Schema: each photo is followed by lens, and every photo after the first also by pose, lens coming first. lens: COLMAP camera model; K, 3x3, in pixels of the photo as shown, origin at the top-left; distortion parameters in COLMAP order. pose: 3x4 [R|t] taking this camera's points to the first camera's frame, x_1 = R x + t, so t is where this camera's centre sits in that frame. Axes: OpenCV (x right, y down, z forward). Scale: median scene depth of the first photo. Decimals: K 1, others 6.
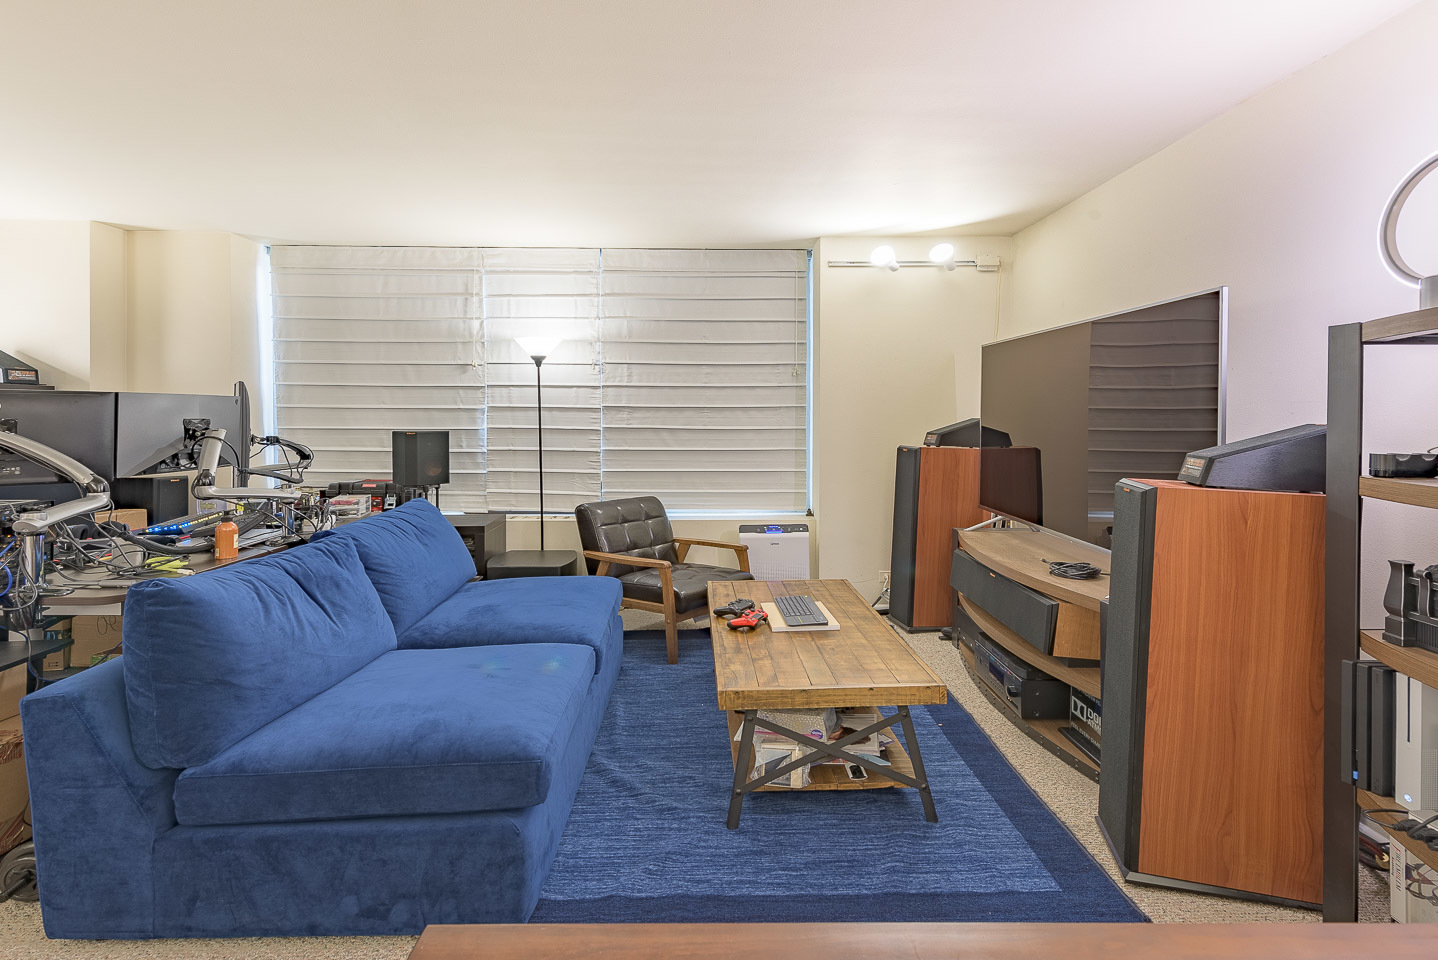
lens RADIAL K [[666.9, 0, 723.1], [0, 666.9, 436.0], [0, 0, 1]] dist [0.009841, -0.003013]
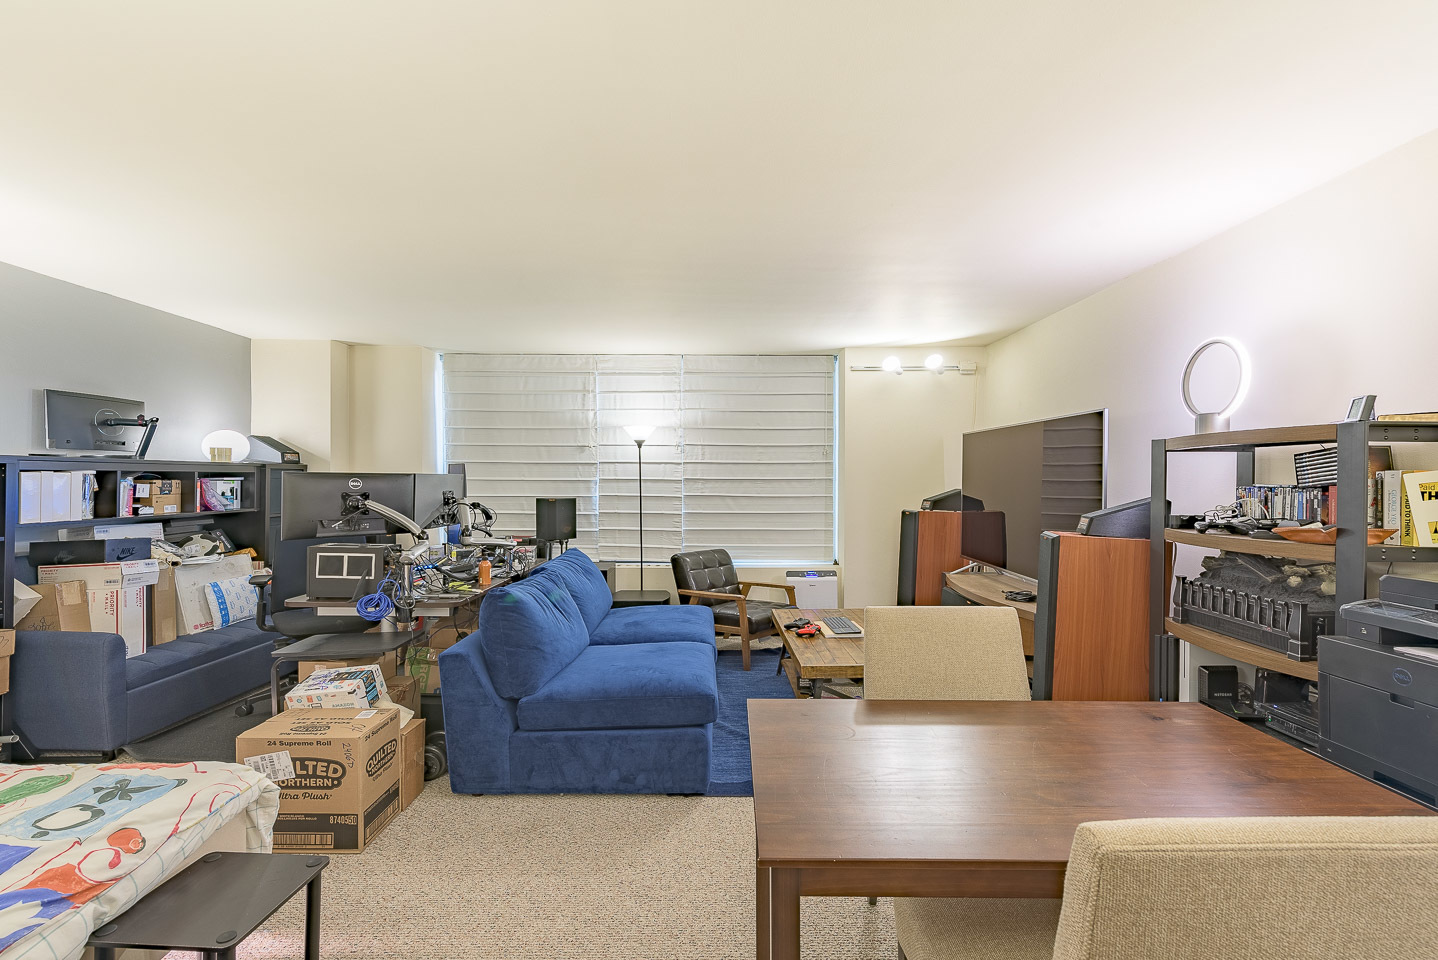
lens RADIAL K [[659.2, 0, 713.5], [0, 659.2, 481.9], [0, 0, 1]] dist [0.005523, -0.001444]
pose [[0.999630, -0.006022, -0.026524, -0.100593], [0.005319, 0.999635, -0.026493, -0.003831], [0.026674, 0.026342, 0.999297, -0.270981]]
